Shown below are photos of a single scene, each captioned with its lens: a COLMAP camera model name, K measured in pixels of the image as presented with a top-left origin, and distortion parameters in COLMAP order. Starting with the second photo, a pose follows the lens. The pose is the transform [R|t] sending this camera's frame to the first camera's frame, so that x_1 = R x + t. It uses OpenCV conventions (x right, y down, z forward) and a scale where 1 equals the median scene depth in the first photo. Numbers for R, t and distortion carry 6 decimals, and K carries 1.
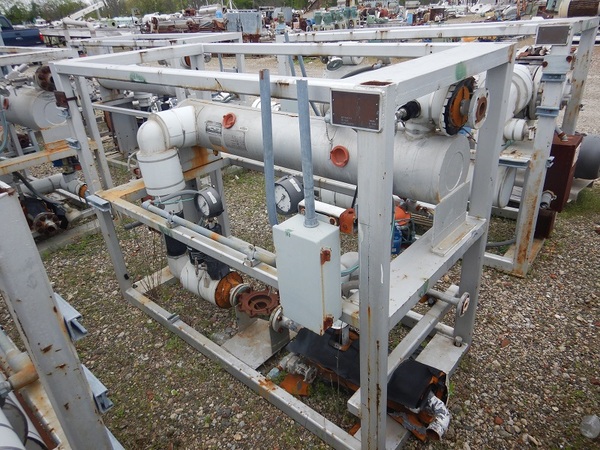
lens RADIAL K [[427.6, 0, 300.0], [0, 427.6, 225.0], [0, 0, 1]] dist [0.006942, 0.002792]
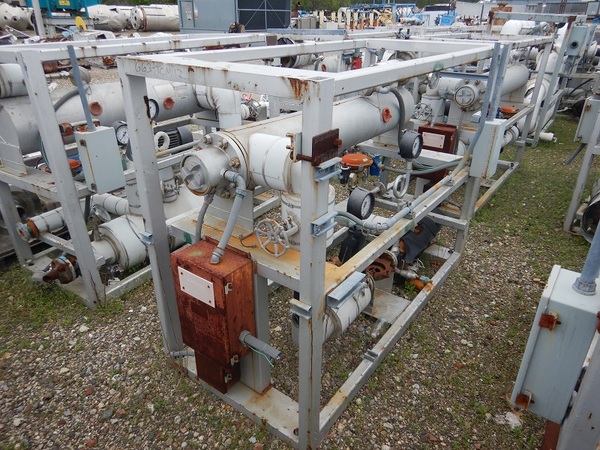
lens RADIAL K [[427.6, 0, 300.0], [0, 427.6, 225.0], [0, 0, 1]] dist [0.006942, 0.002792]
pose [[-0.076277, -0.383475, 0.920396, -1.003377], [0.451719, 0.809632, 0.374762, -0.395520], [-0.888894, 0.444346, 0.111467, 0.931128]]
